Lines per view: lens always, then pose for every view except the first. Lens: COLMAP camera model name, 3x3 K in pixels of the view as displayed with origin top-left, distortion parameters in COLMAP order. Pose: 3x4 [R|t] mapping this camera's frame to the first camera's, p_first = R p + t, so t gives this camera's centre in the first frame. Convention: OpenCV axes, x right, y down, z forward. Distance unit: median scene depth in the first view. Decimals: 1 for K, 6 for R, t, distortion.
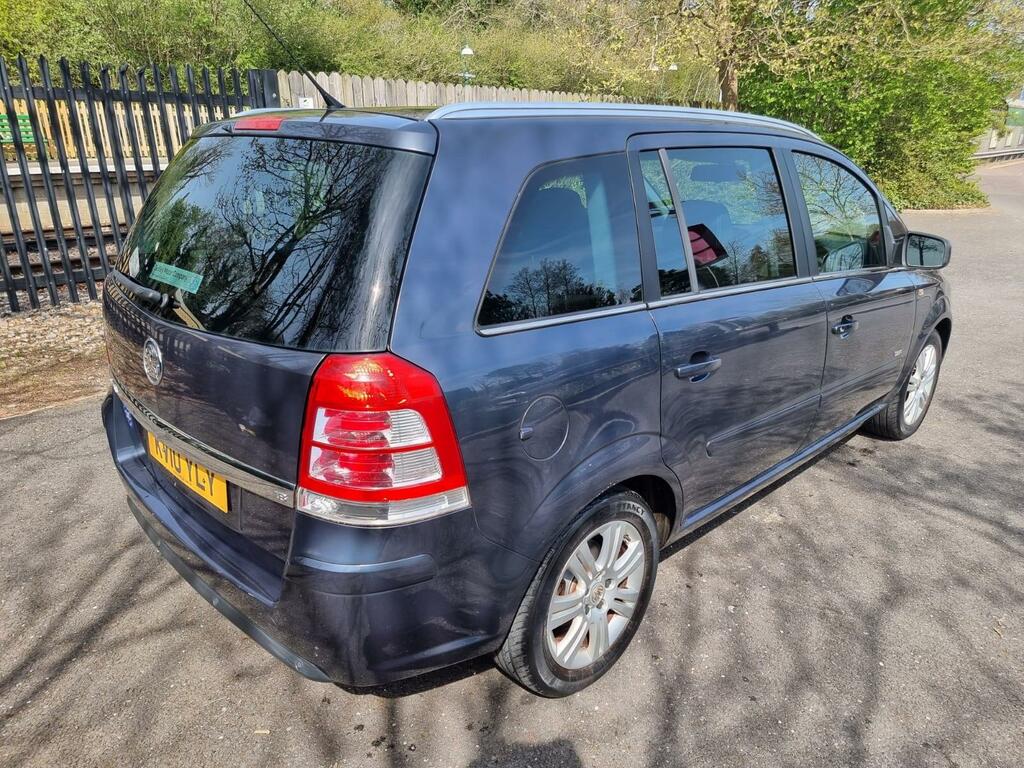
lens RADIAL K [[707.3, 0, 522.0], [0, 707.3, 392.3], [0, 0, 1]] dist [0.088184, -0.070561]
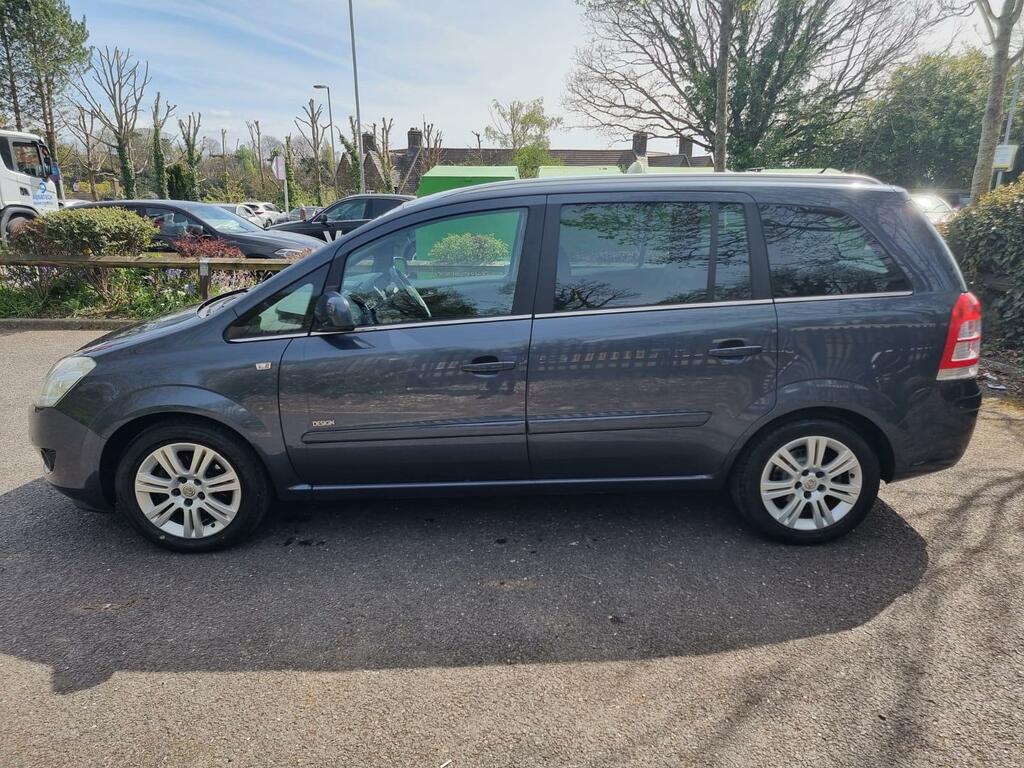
lens RADIAL K [[707.3, 0, 518.4], [0, 707.3, 377.3], [0, 0, 1]] dist [0.088184, -0.070561]
pose [[-0.721197, -0.182631, 0.668222, -0.809136], [0.225858, 0.849918, 0.476053, -0.794061], [-0.654876, 0.494252, -0.571710, 2.188000]]
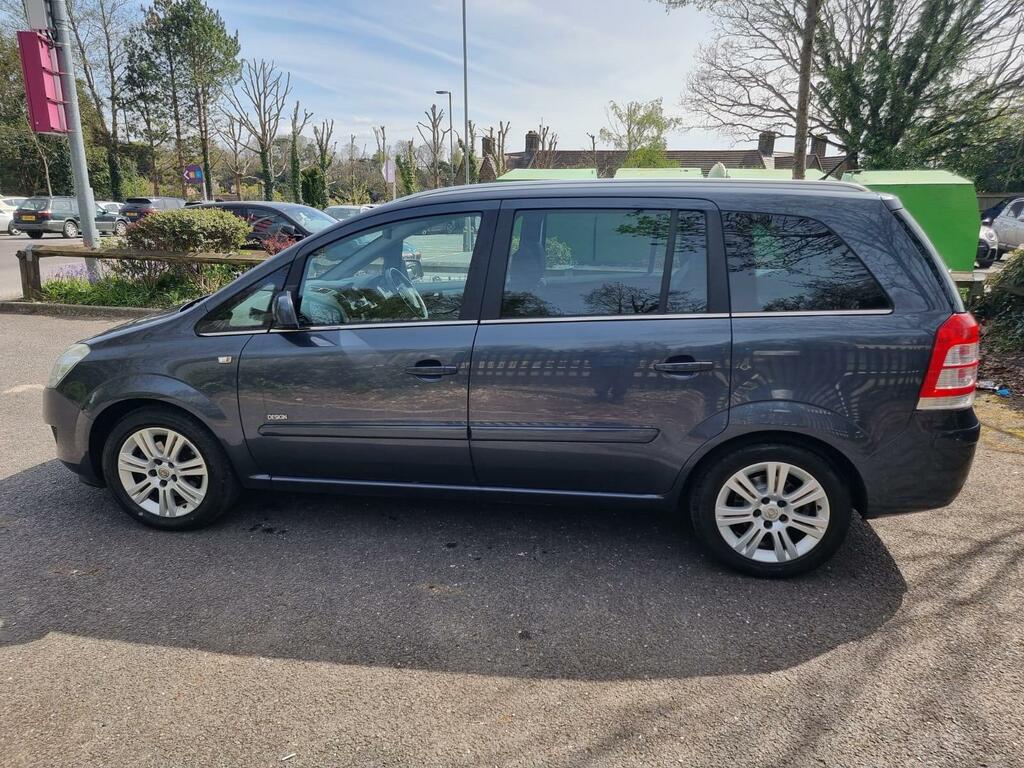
lens RADIAL K [[707.3, 0, 511.6], [0, 707.3, 382.6], [0, 0, 1]] dist [0.088184, -0.070561]
pose [[-0.587976, -0.218753, 0.778737, -0.984145], [0.260060, 0.860499, 0.438075, -0.725911], [-0.765933, 0.460096, -0.449064, 1.978997]]
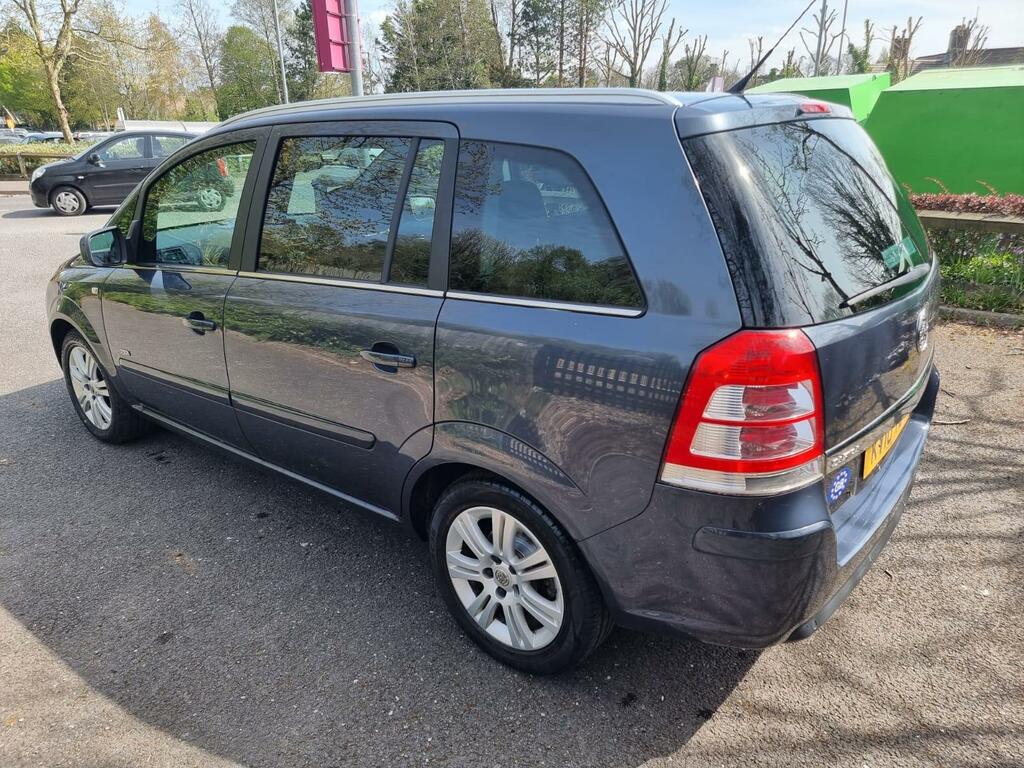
lens RADIAL K [[707.3, 0, 505.8], [0, 707.3, 384.3], [0, 0, 1]] dist [0.088184, -0.070561]
pose [[-0.103348, -0.349418, 0.931250, -1.057067], [0.351486, 0.863026, 0.362827, -0.415404], [-0.930471, 0.364819, 0.033623, 1.125233]]
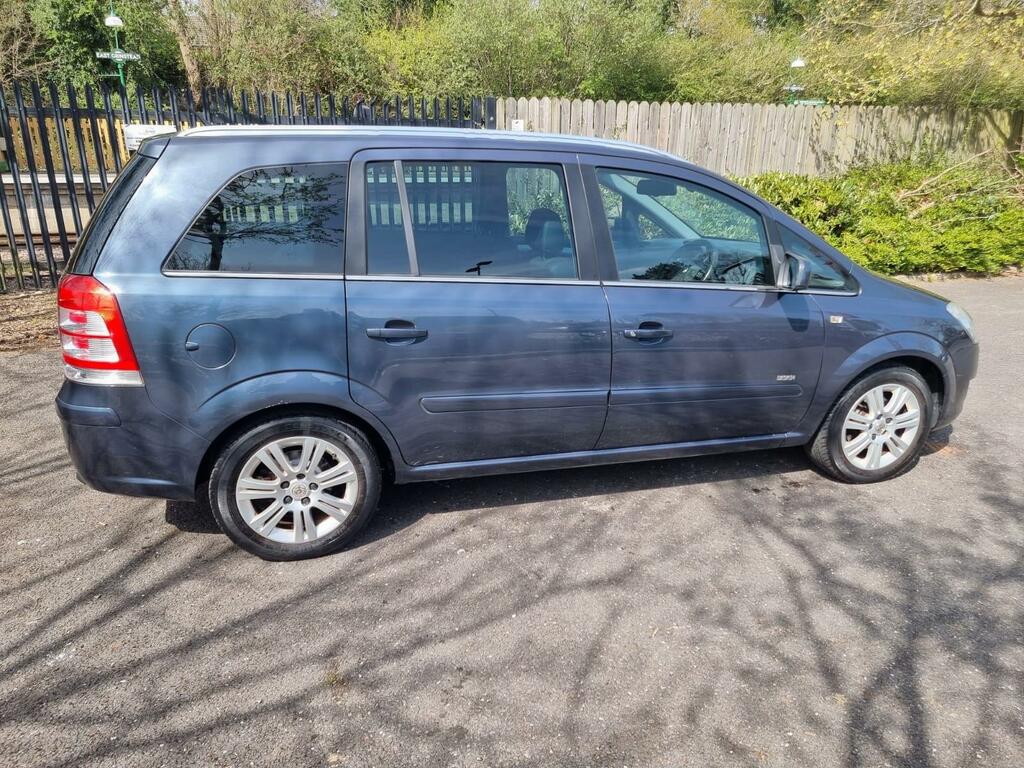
lens RADIAL K [[707.3, 0, 507.1], [0, 707.3, 379.2], [0, 0, 1]] dist [0.088184, -0.070561]
pose [[0.878419, 0.149927, -0.453764, 0.823357], [-0.165975, 0.986120, 0.004519, 0.005916], [0.448143, 0.071344, 0.891111, -0.021794]]
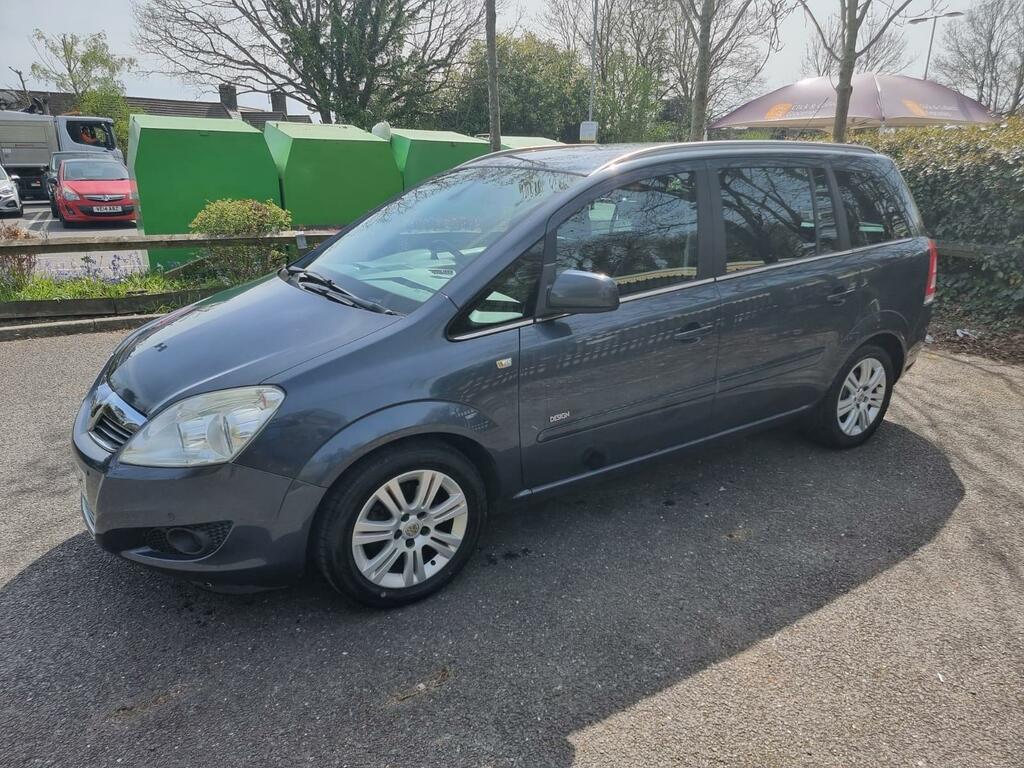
lens RADIAL K [[707.3, 0, 526.6], [0, 707.3, 380.6], [0, 0, 1]] dist [0.088184, -0.070561]
pose [[-0.981394, -0.078531, 0.175209, 0.064139], [0.042388, 0.801400, 0.596625, -0.921298], [-0.187266, 0.592951, -0.783161, 2.572648]]
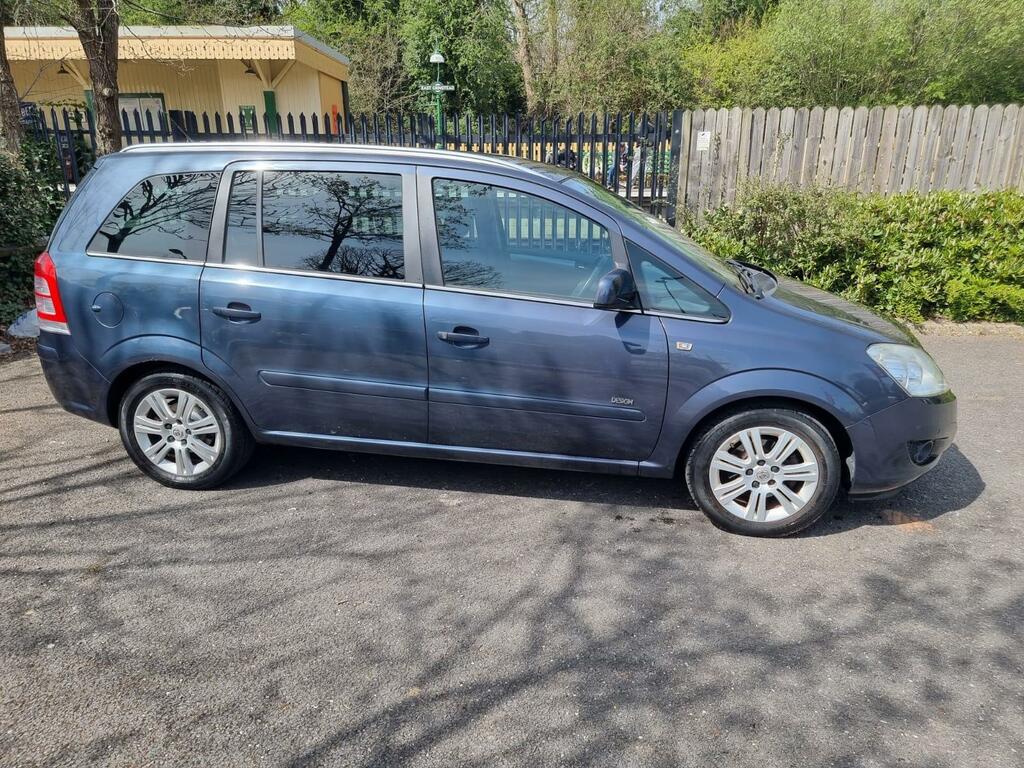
lens RADIAL K [[707.3, 0, 522.2], [0, 707.3, 396.5], [0, 0, 1]] dist [0.088184, -0.070561]
pose [[0.588325, 0.249208, -0.769266, 1.496331], [-0.273826, 0.956519, 0.100451, -0.152040], [0.760850, 0.151548, 0.630984, 0.432151]]
